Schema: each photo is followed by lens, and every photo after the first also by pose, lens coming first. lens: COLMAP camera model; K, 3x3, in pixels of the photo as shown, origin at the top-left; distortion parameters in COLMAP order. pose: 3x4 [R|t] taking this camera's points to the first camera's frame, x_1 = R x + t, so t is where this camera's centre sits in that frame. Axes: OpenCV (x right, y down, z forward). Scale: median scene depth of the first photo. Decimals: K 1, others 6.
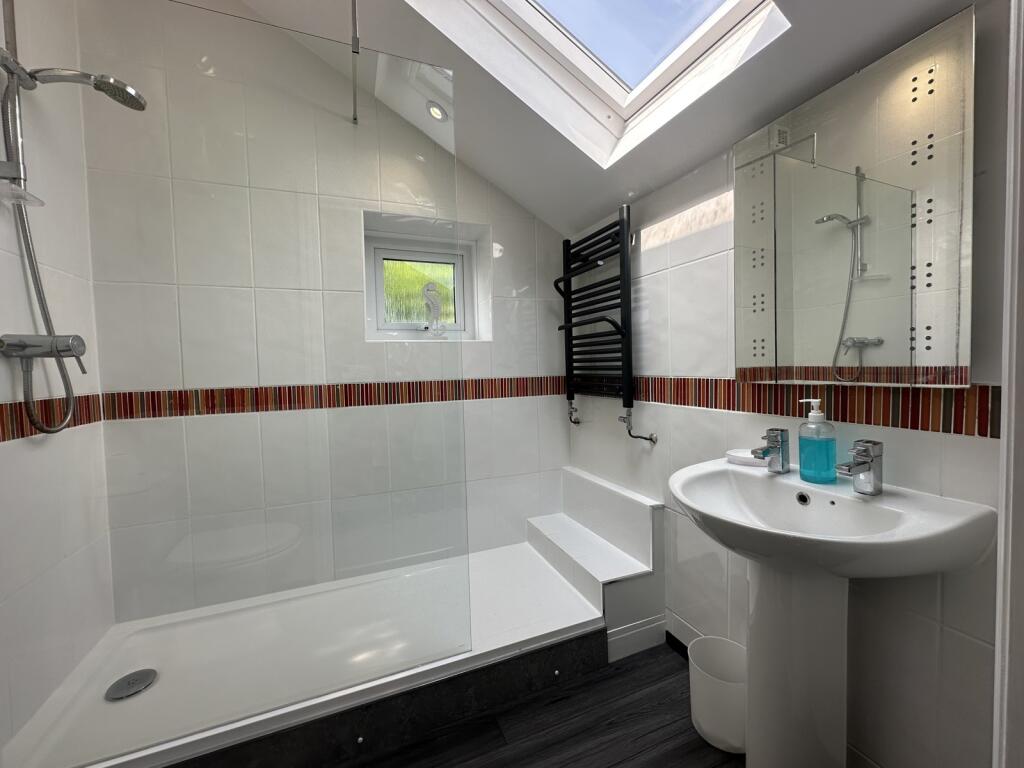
lens RADIAL K [[408.3, 0, 511.0], [0, 408.3, 381.5], [0, 0, 1]] dist [-0.004737, -0.000022]
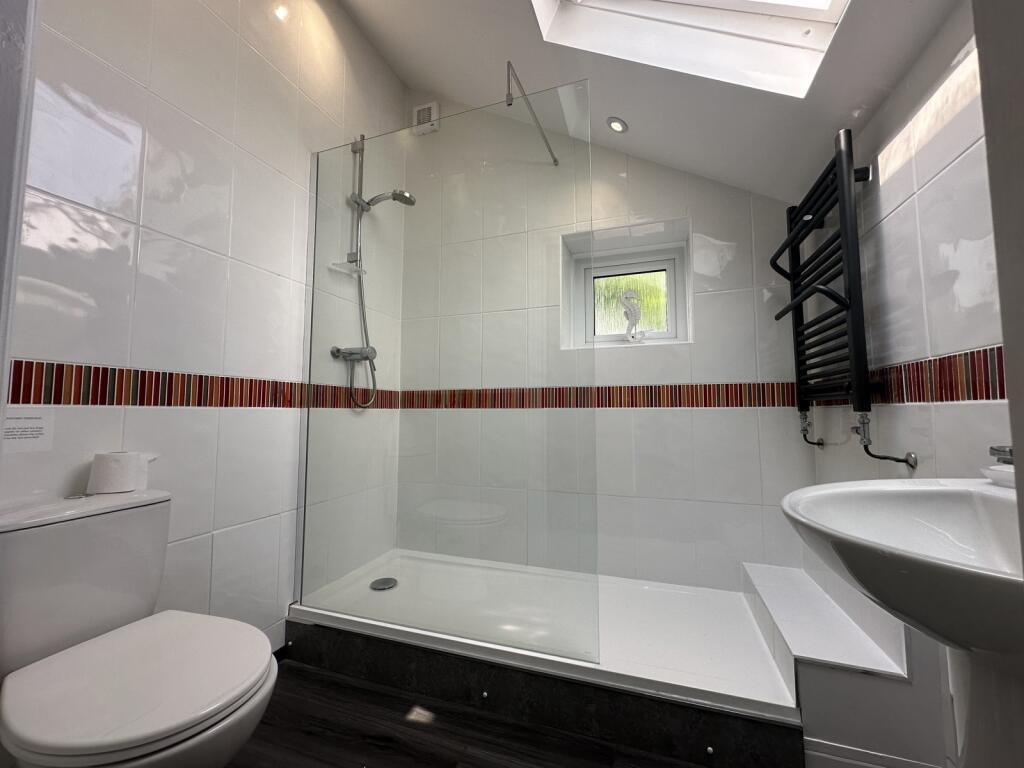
lens RADIAL K [[408.3, 0, 511.0], [0, 408.3, 381.5], [0, 0, 1]] dist [-0.004737, -0.000022]
pose [[0.748619, -0.025292, -0.662518, 0.302549], [-0.044109, 0.995158, -0.087832, 0.100180], [0.661532, 0.094975, 0.743878, 0.111994]]
